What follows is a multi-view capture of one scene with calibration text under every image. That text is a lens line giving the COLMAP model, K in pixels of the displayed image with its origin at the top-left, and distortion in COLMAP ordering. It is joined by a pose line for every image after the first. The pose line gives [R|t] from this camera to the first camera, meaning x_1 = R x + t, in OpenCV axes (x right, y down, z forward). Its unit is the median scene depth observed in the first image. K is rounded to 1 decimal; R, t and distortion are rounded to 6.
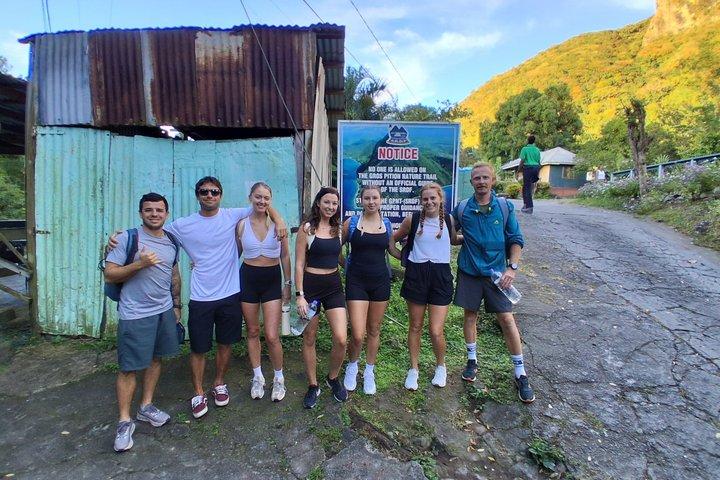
lens RADIAL K [[362.6, 0, 363.0], [0, 362.6, 247.9], [0, 0, 1]] dist [0.011704, -0.050230]
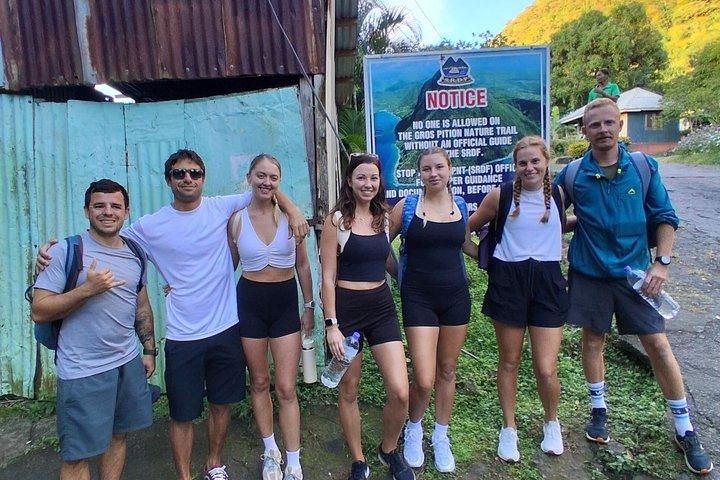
lens RADIAL K [[483.0, 0, 352.0], [0, 483.0, 237.7], [0, 0, 1]] dist [0.017956, -0.056032]
pose [[0.997219, -0.059791, -0.044495, -0.069407], [0.059359, 0.998176, -0.010964, -0.008389], [0.045070, 0.008293, 0.998949, 0.110375]]
